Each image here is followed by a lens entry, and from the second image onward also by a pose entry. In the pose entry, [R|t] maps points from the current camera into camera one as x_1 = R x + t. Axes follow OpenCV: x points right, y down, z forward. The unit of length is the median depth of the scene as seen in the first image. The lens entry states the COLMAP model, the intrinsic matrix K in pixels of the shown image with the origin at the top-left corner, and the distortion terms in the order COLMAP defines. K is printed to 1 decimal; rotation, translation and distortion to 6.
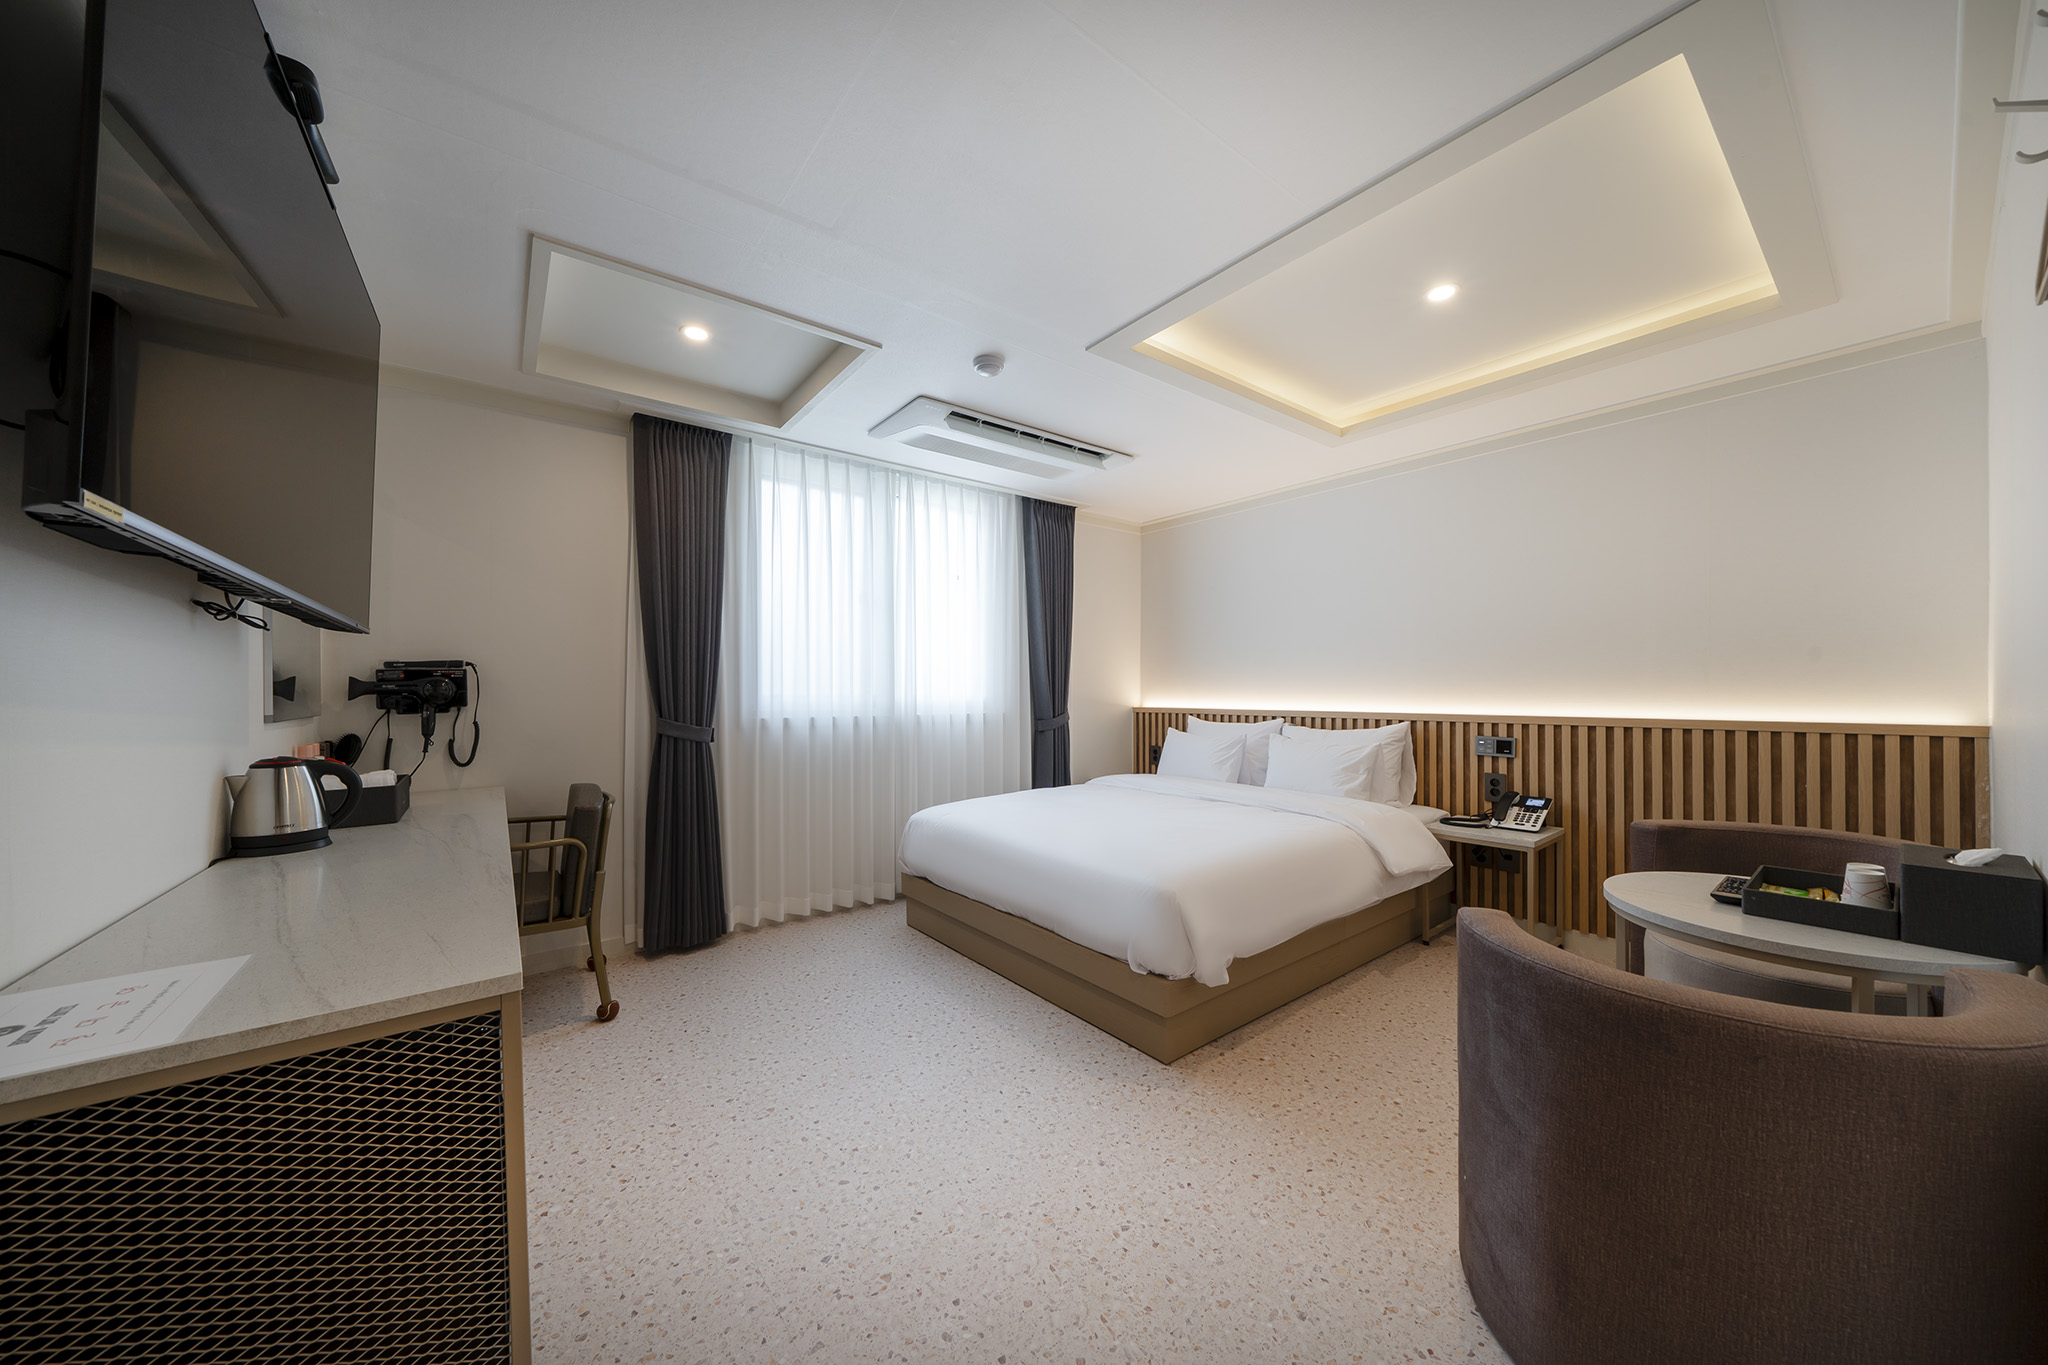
lens RADIAL K [[690.3, 0, 1026.4], [0, 690.3, 696.2], [0, 0, 1]] dist [-0.000257, 0.000028]
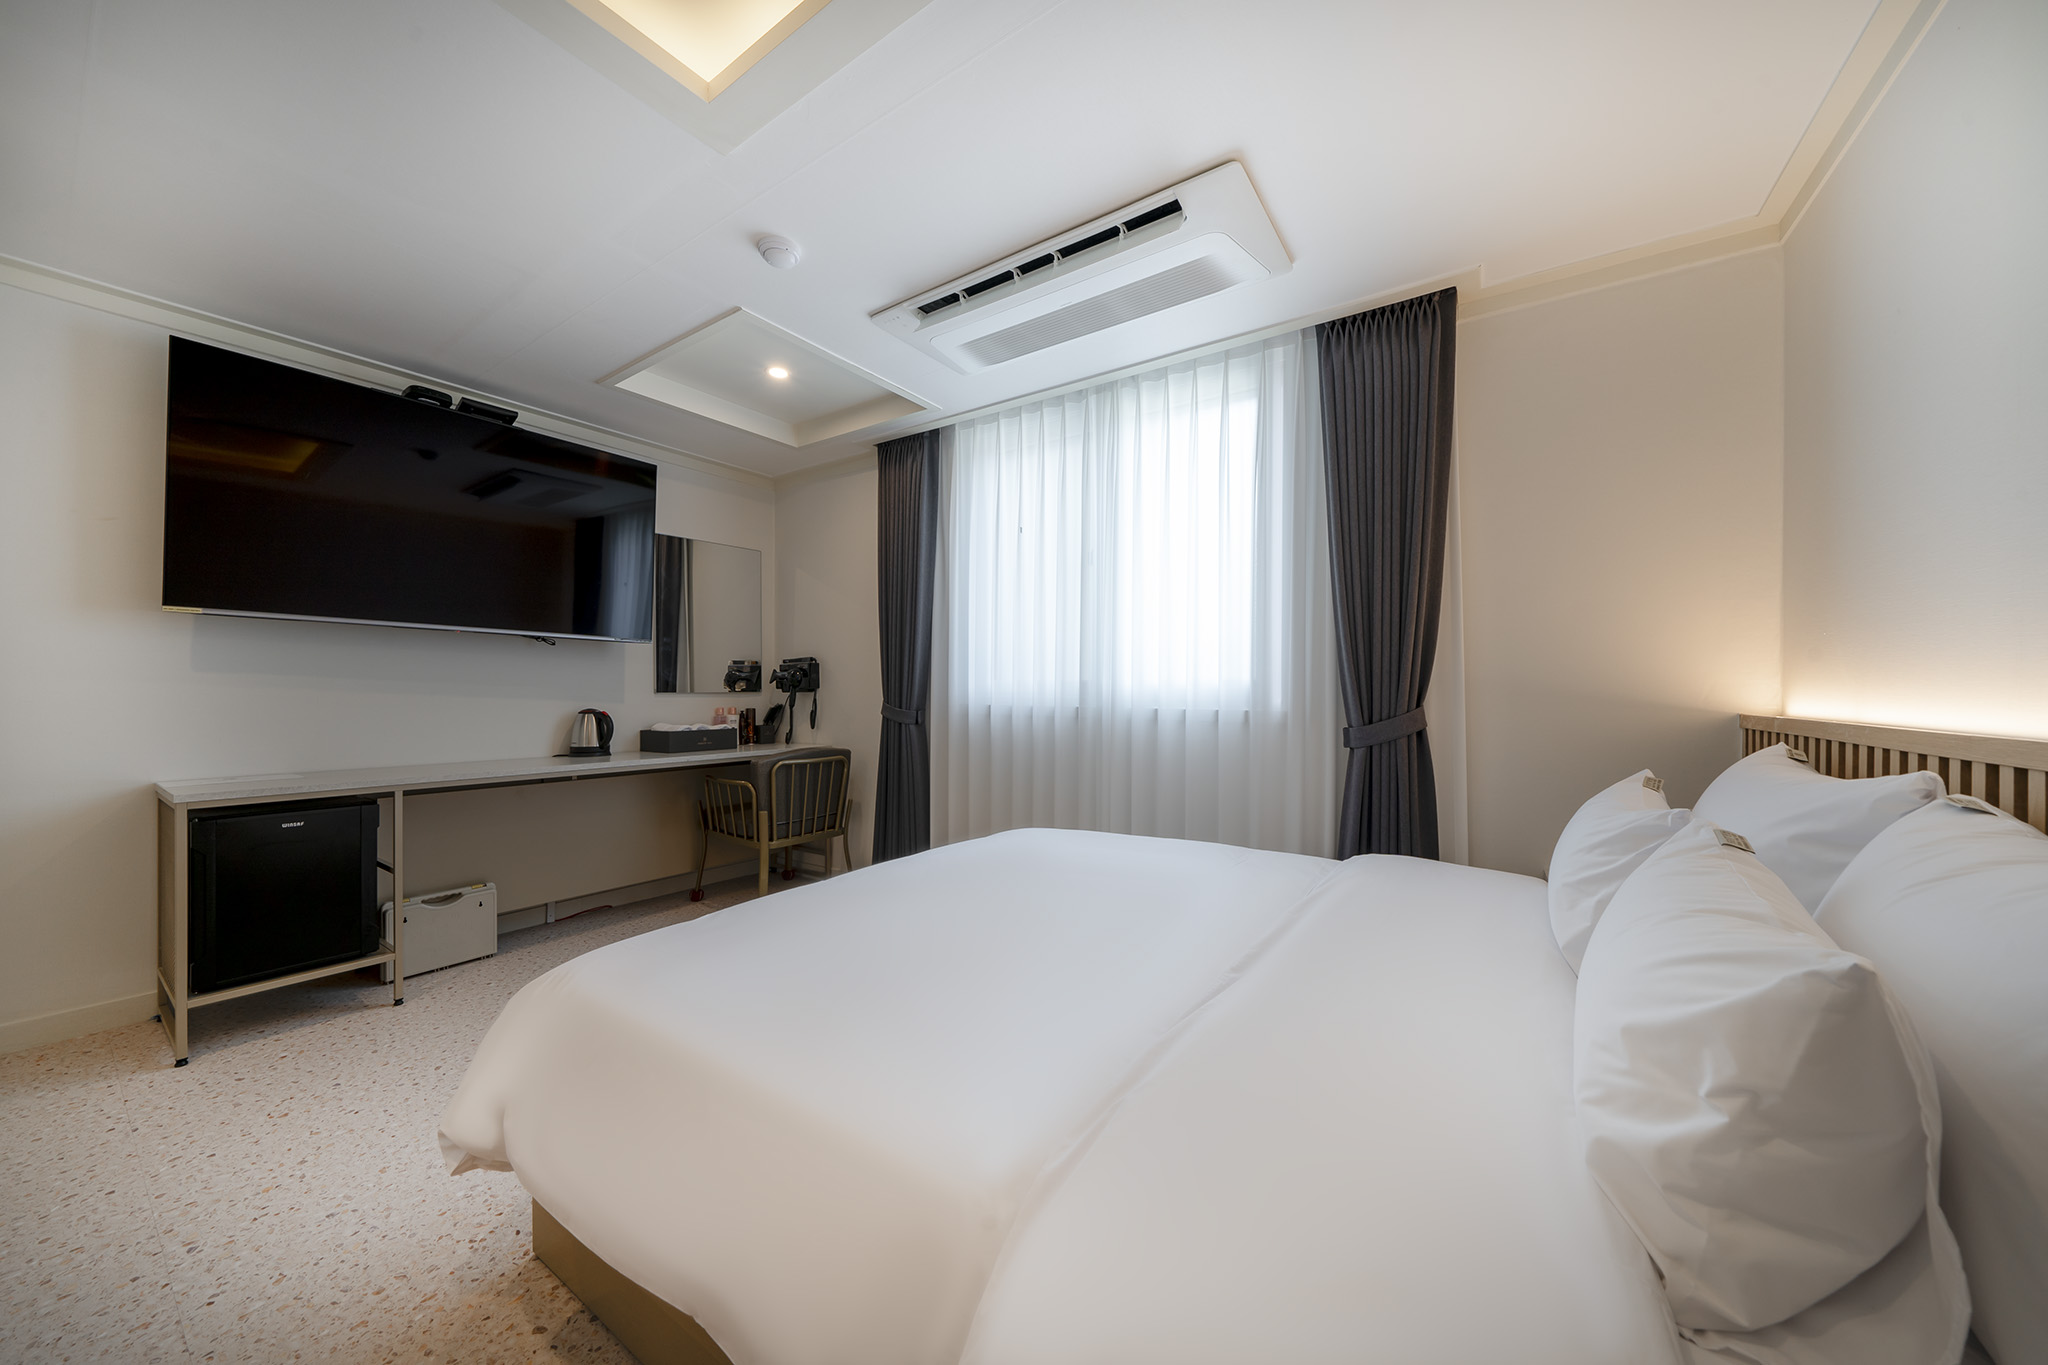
lens RADIAL K [[697.0, 0, 1021.2], [0, 697.0, 691.4], [0, 0, 1]] dist [-0.007326, -0.000035]
pose [[0.309896, 0.002457, -0.950767, 0.535127], [-0.013252, 0.999911, -0.001735, 0.012755], [0.950678, 0.013137, 0.309901, 0.701898]]
